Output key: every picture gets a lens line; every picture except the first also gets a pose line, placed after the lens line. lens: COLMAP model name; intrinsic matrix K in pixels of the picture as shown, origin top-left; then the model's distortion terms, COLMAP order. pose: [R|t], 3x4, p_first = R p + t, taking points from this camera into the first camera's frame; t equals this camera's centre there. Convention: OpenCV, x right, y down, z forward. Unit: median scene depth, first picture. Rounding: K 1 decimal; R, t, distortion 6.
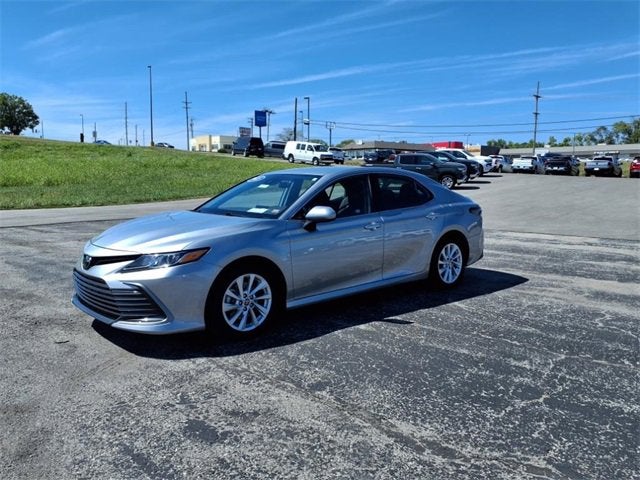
lens RADIAL K [[524.7, 0, 320.0], [0, 524.7, 240.0], [0, 0, 1]] dist [0.059055, -0.125114]
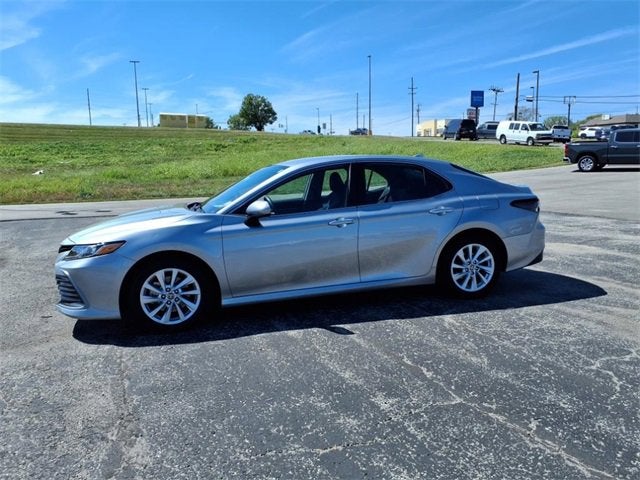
lens RADIAL K [[524.7, 0, 320.0], [0, 524.7, 240.0], [0, 0, 1]] dist [0.059055, -0.125114]
pose [[0.903707, 0.036626, -0.426583, 0.399017], [-0.024517, 0.999126, 0.033845, -0.022533], [0.427450, -0.020127, 0.903815, 0.152484]]
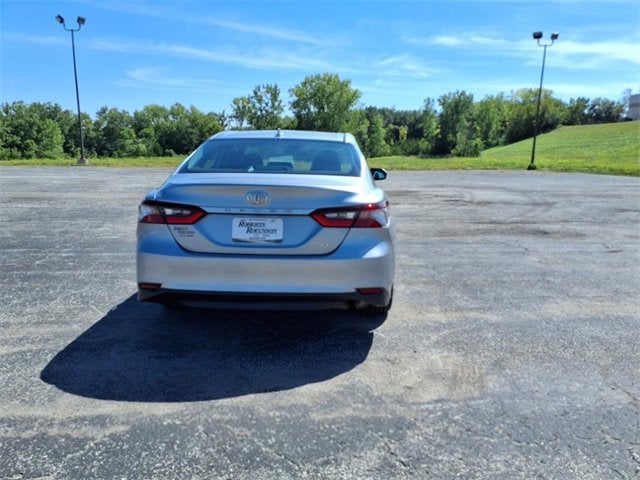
lens RADIAL K [[512.9, 0, 320.0], [0, 512.9, 240.0], [0, 0, 1]] dist [0.048159, -0.069334]
pose [[-0.697839, 0.113990, -0.707126, 0.606218], [-0.103542, 0.960830, 0.257069, -0.190531], [0.708731, 0.252610, -0.658702, 1.643592]]
